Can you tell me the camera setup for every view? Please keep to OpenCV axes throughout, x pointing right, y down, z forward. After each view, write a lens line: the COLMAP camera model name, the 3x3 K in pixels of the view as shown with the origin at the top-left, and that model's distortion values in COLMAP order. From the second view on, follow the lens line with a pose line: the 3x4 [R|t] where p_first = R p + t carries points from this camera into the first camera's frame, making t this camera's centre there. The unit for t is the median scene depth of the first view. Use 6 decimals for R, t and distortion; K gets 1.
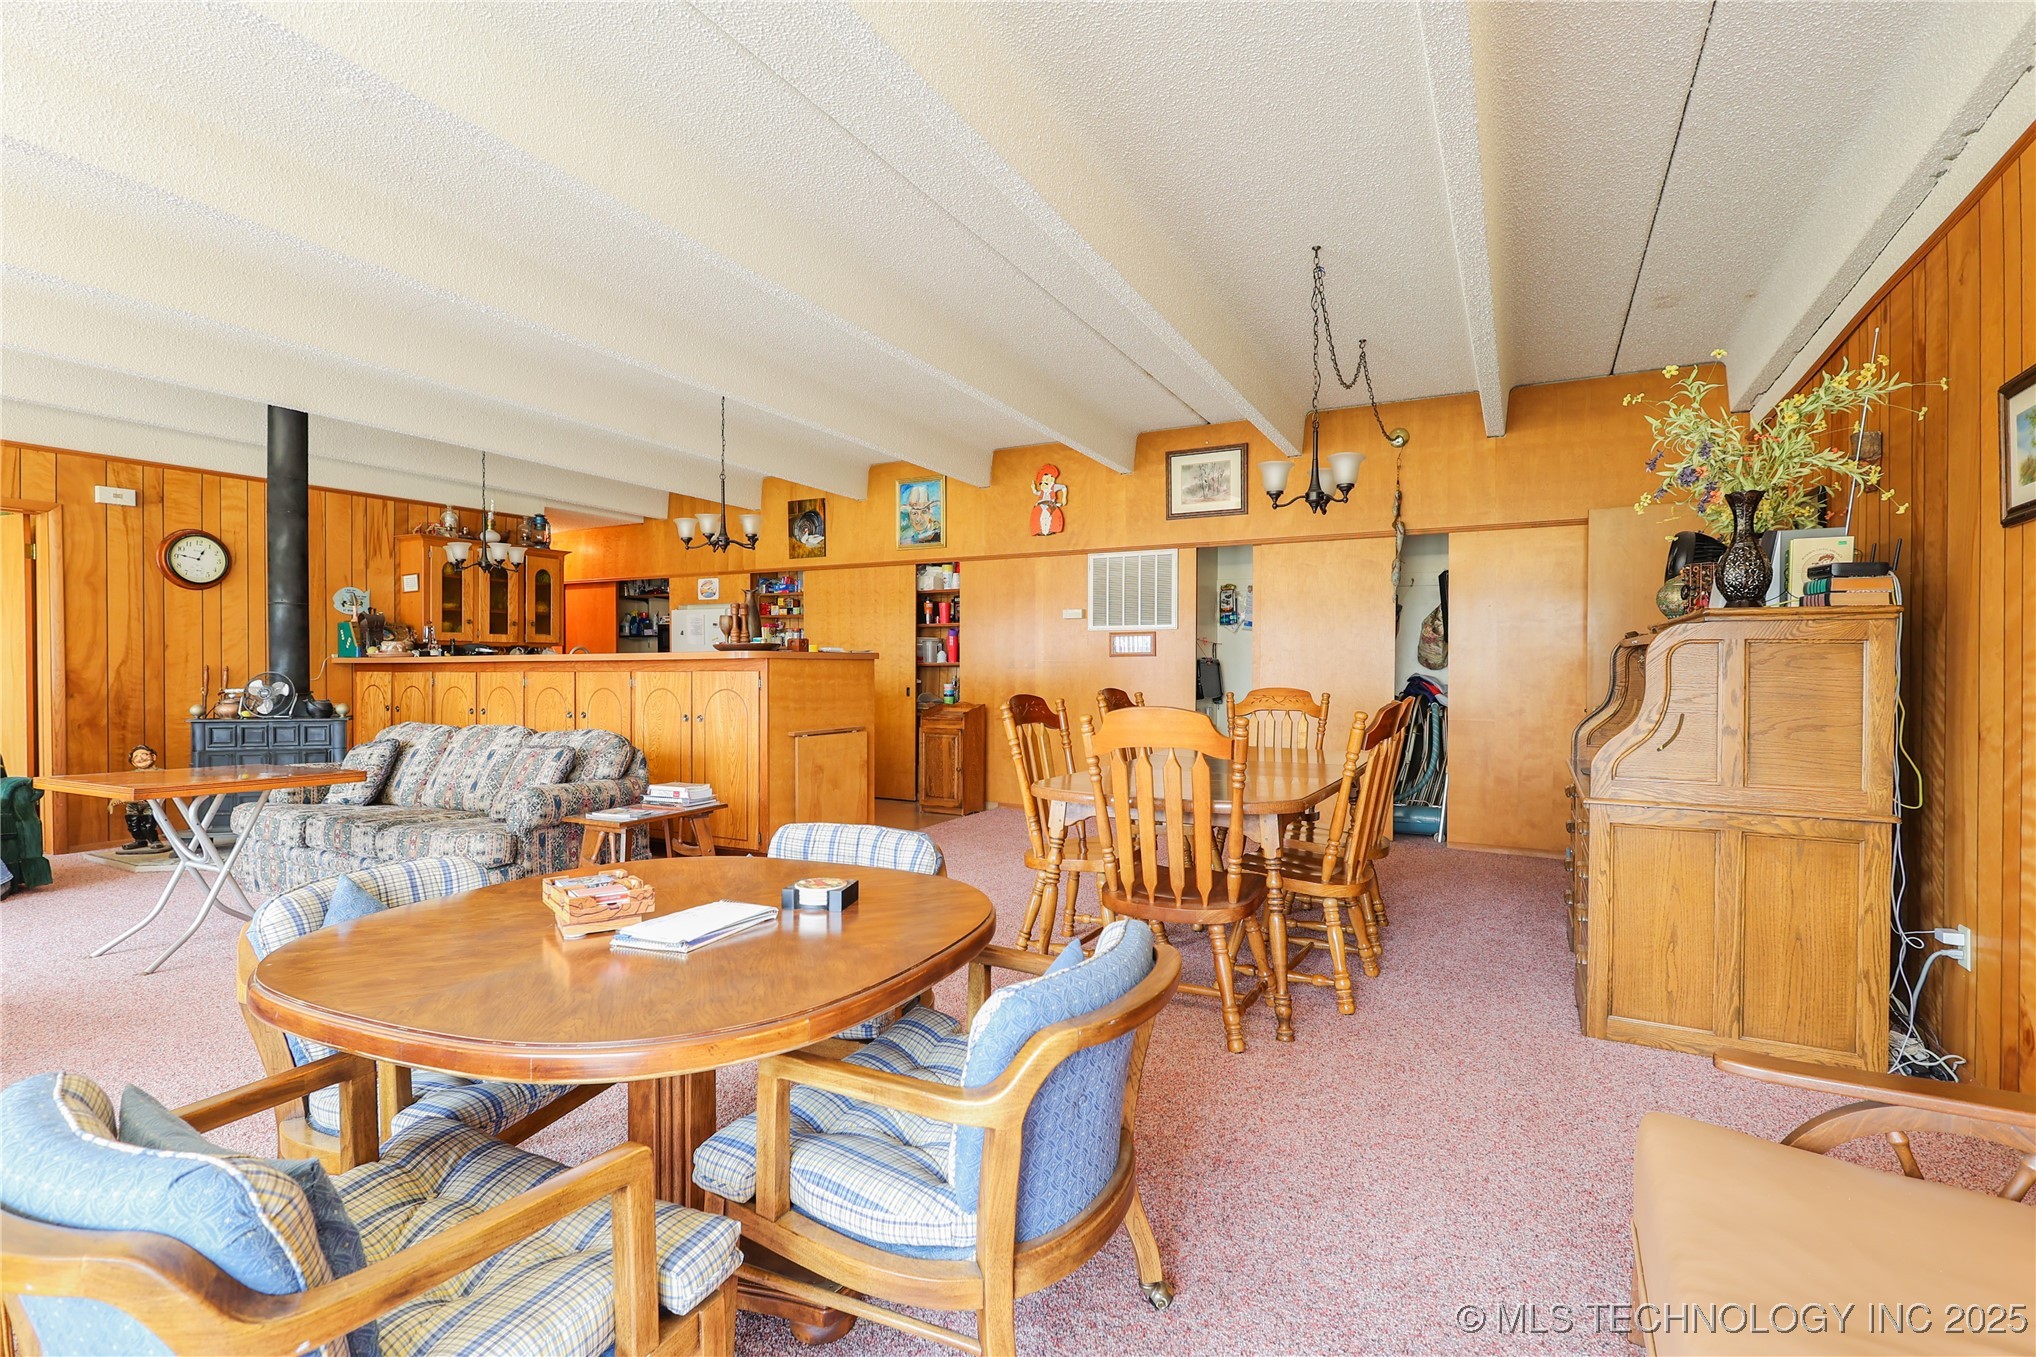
lens RADIAL K [[944.3, 0, 1011.9], [0, 944.3, 673.3], [0, 0, 1]] dist [-0.003056, 0.001840]
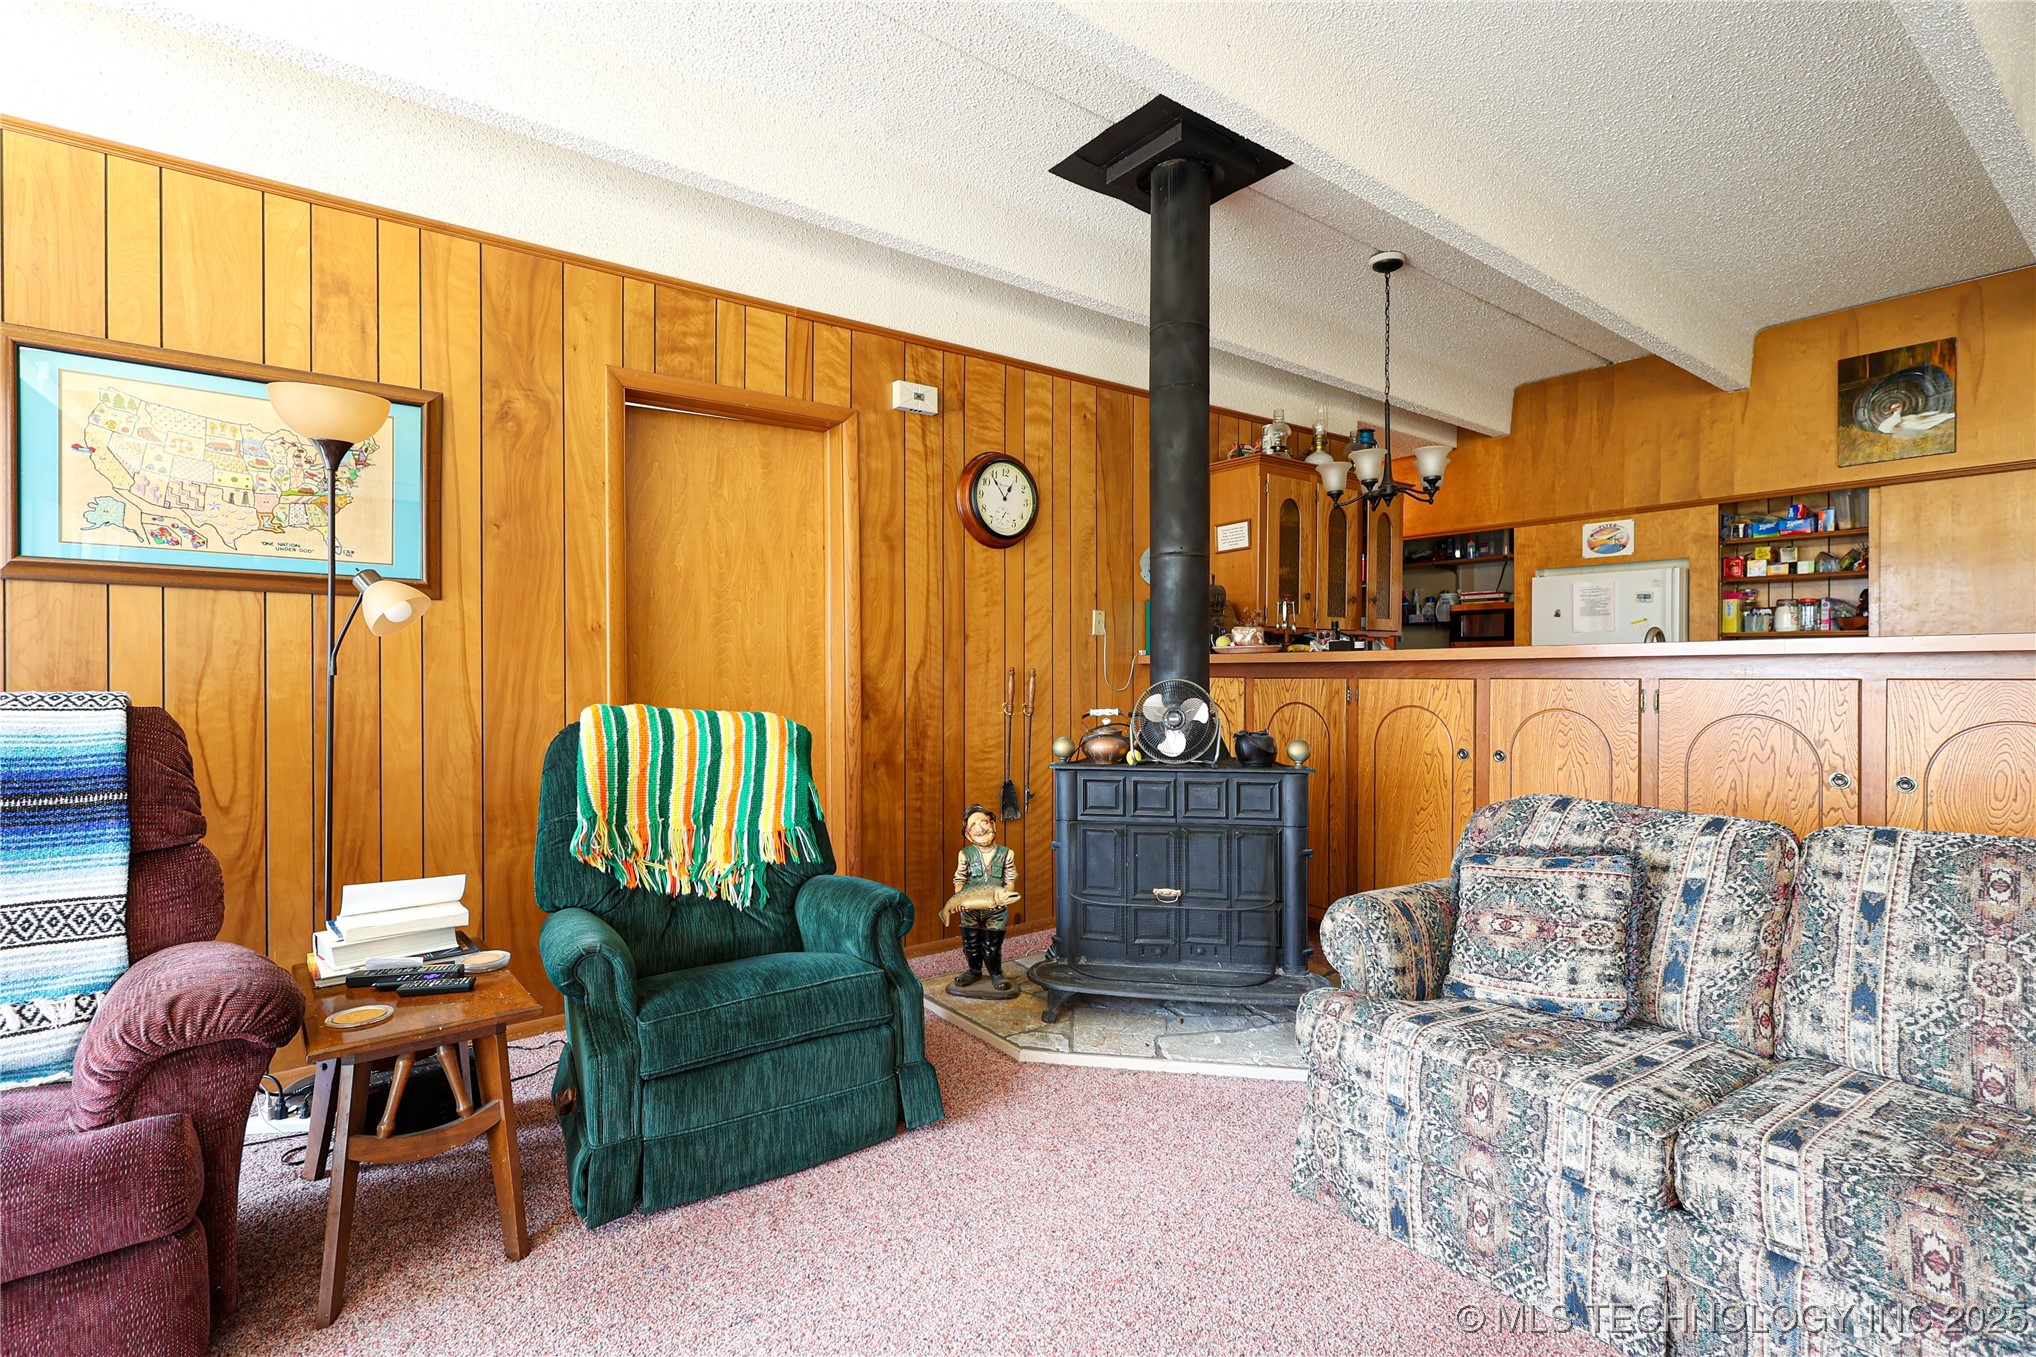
lens RADIAL K [[944.3, 0, 1023.5], [0, 944.3, 674.5], [0, 0, 1]] dist [-0.003056, 0.001840]
pose [[0.909201, -0.000427, -0.416356, -0.605844], [-0.000876, 0.999995, -0.002938, -0.002253], [0.416356, 0.003036, 0.909197, 0.446832]]
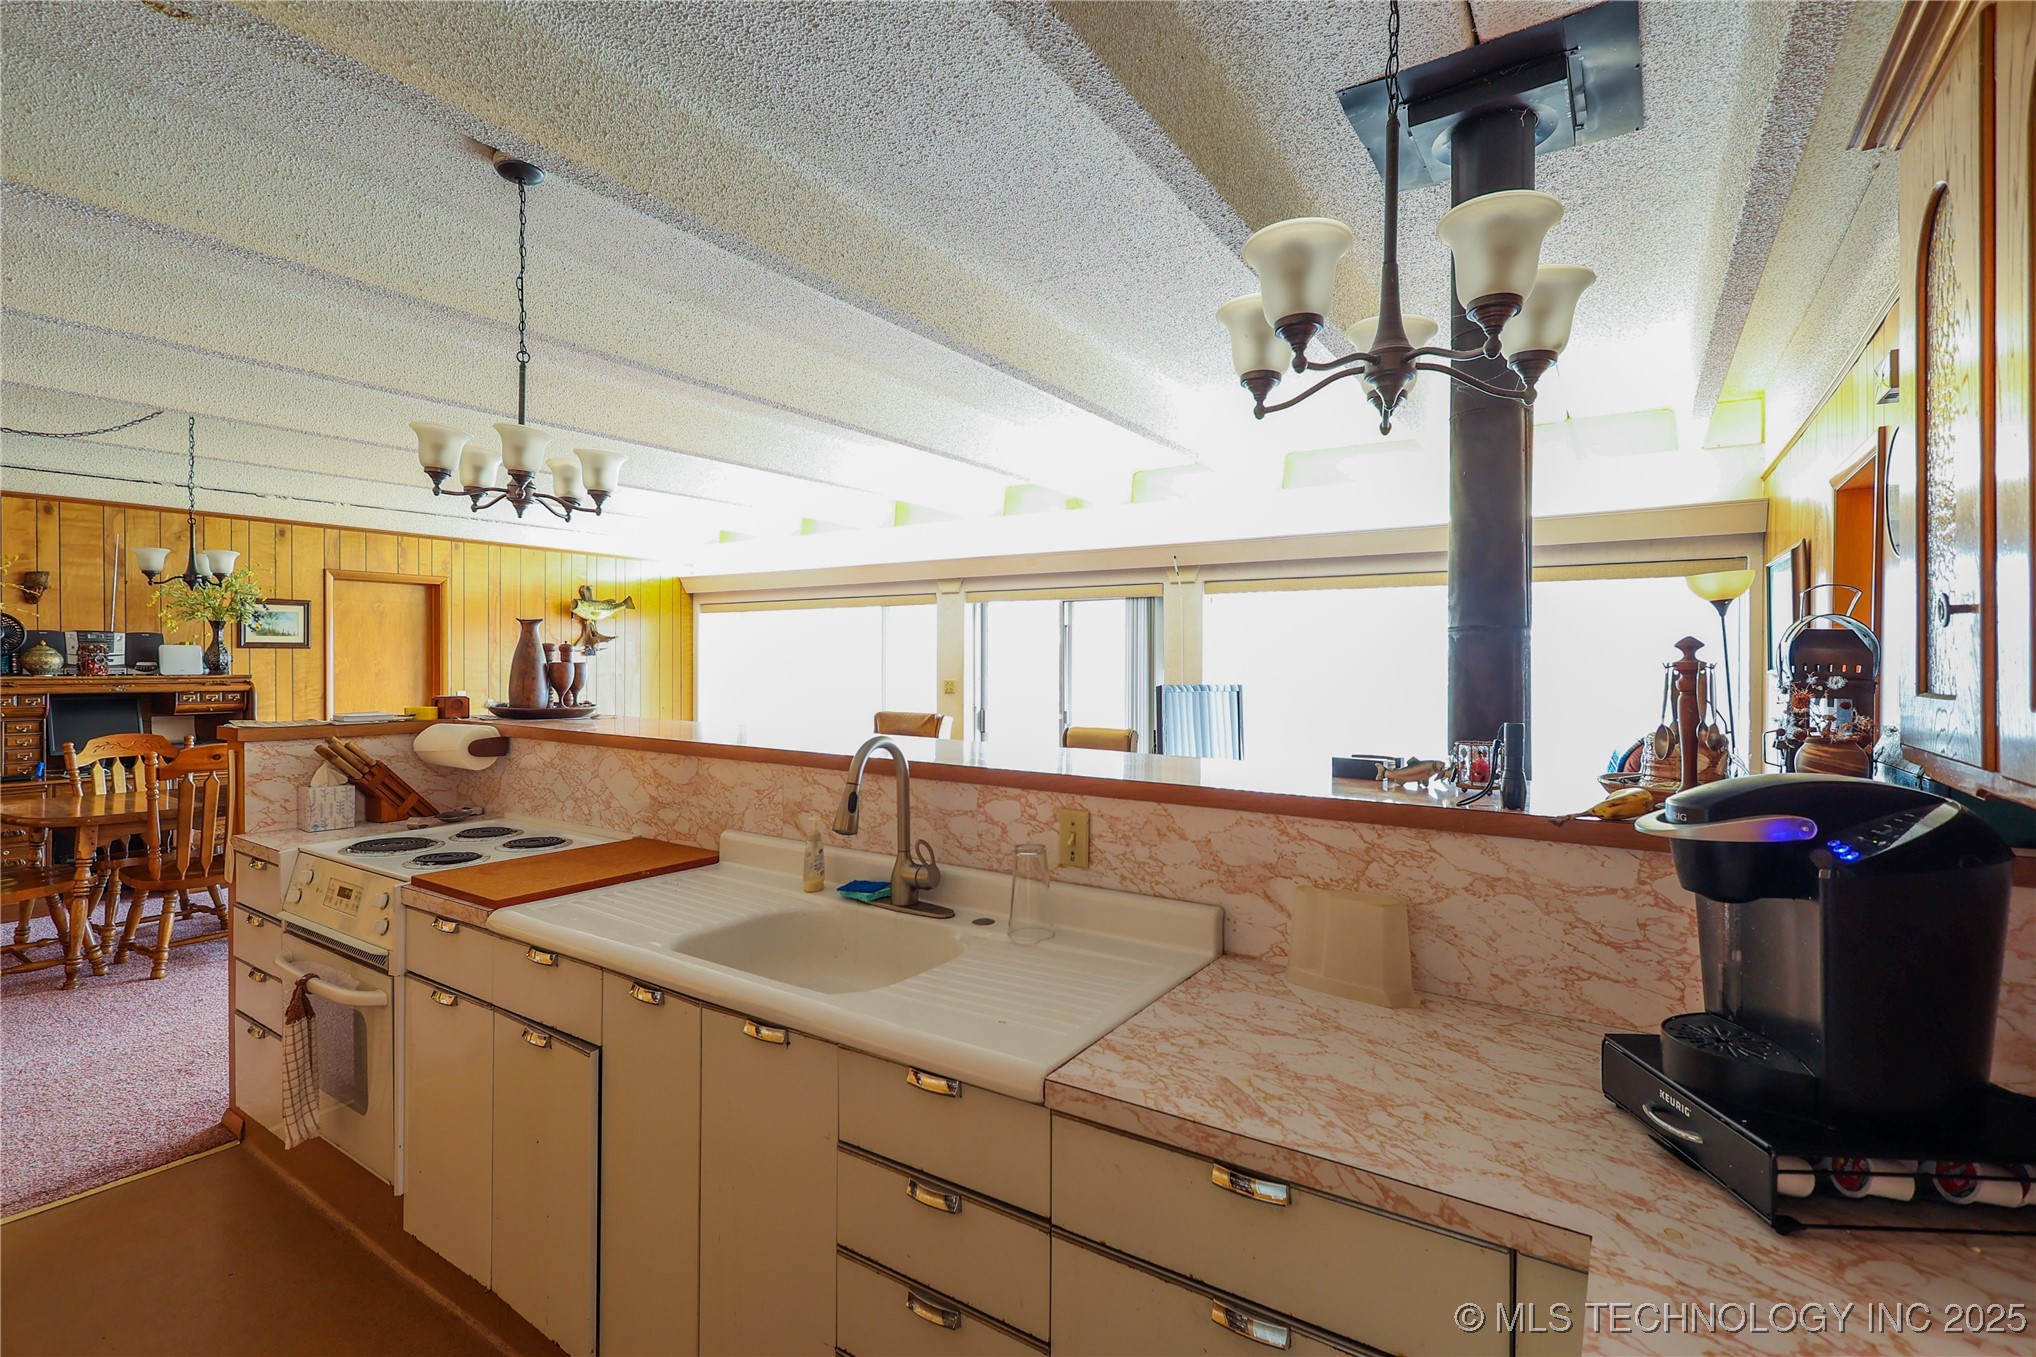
lens RADIAL K [[944.3, 0, 1019.5], [0, 944.3, 669.9], [0, 0, 1]] dist [-0.003056, 0.001840]
pose [[-0.997528, -0.006485, 0.069975, -0.563733], [-0.005224, 0.999821, 0.018190, -0.059570], [-0.070081, 0.017779, -0.997383, 1.403159]]
